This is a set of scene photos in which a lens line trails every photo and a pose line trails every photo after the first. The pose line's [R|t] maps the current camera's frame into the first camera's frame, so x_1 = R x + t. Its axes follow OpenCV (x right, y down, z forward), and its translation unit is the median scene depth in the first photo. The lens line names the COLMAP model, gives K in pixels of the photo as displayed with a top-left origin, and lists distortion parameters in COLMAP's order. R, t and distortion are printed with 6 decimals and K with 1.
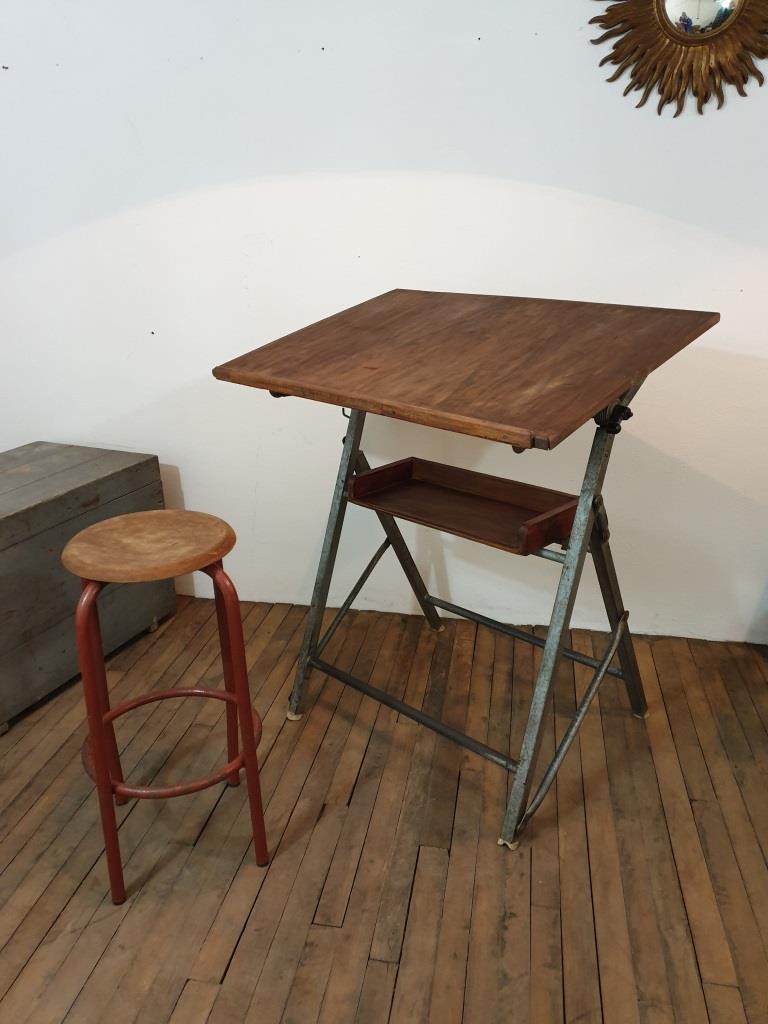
lens RADIAL K [[775.2, 0, 384.0], [0, 775.2, 512.0], [0, 0, 1]] dist [0.031725, -0.002703]
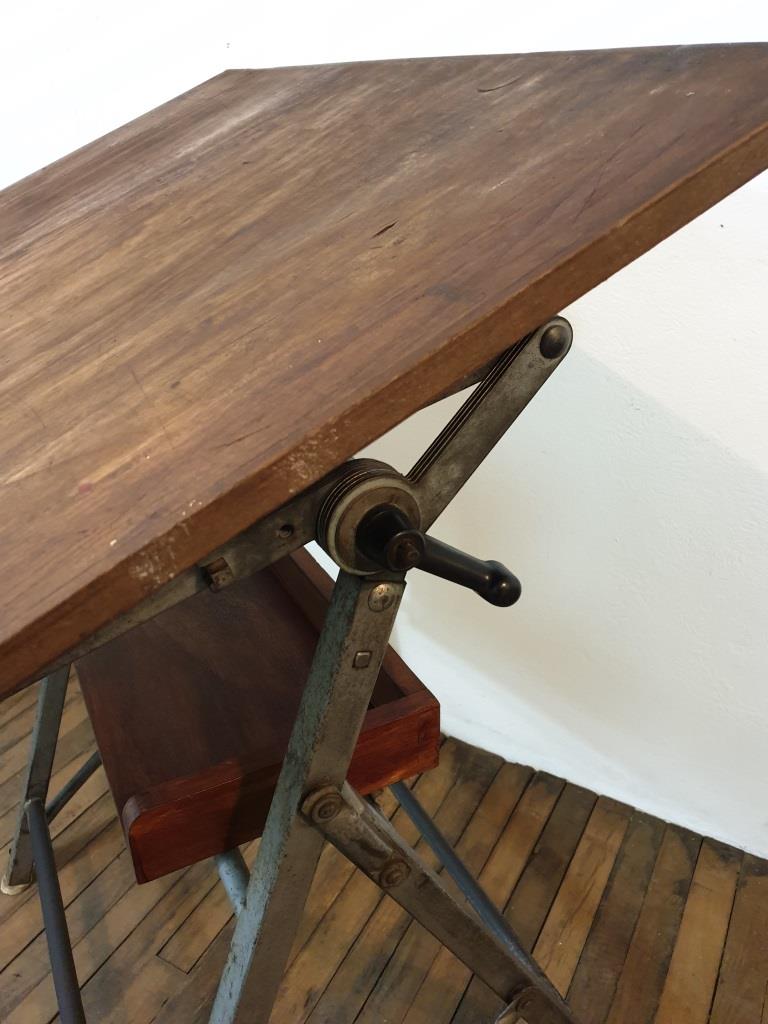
lens RADIAL K [[797.4, 0, 388.7], [0, 797.4, 514.2], [0, 0, 1]] dist [0.009109, 0.007473]
pose [[0.946781, 0.150769, -0.284385, 0.297697], [-0.111564, 0.982457, 0.149439, -0.138460], [0.301927, -0.109759, 0.946992, 0.587237]]
